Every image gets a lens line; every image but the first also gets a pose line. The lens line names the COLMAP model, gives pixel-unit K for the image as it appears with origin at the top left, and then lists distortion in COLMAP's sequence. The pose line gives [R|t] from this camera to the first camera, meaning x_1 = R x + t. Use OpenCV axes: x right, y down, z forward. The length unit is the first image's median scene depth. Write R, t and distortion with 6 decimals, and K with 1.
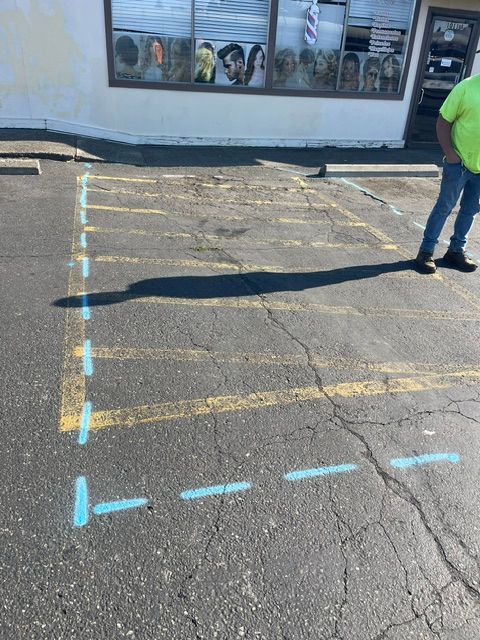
lens RADIAL K [[479.4, 0, 240.0], [0, 479.4, 320.0], [0, 0, 1]] dist [0.088684, -0.121379]
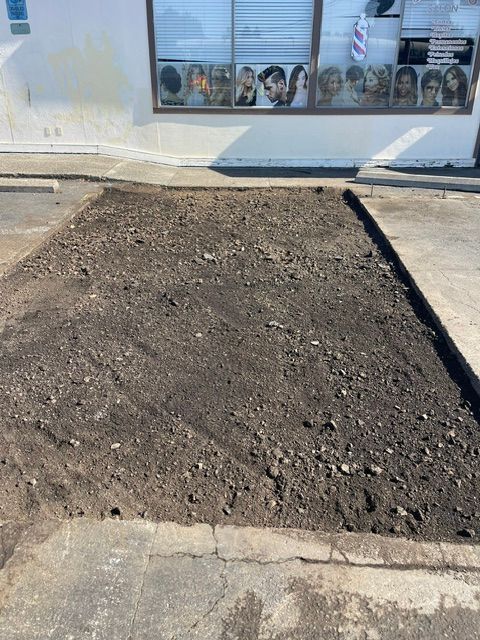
lens RADIAL K [[479.4, 0, 240.0], [0, 479.4, 320.0], [0, 0, 1]] dist [0.088684, -0.121379]
pose [[0.954955, 0.079954, -0.285775, 0.237599], [-0.092554, 0.995230, -0.030836, -0.011160], [0.281947, 0.055896, 0.957800, 0.052104]]
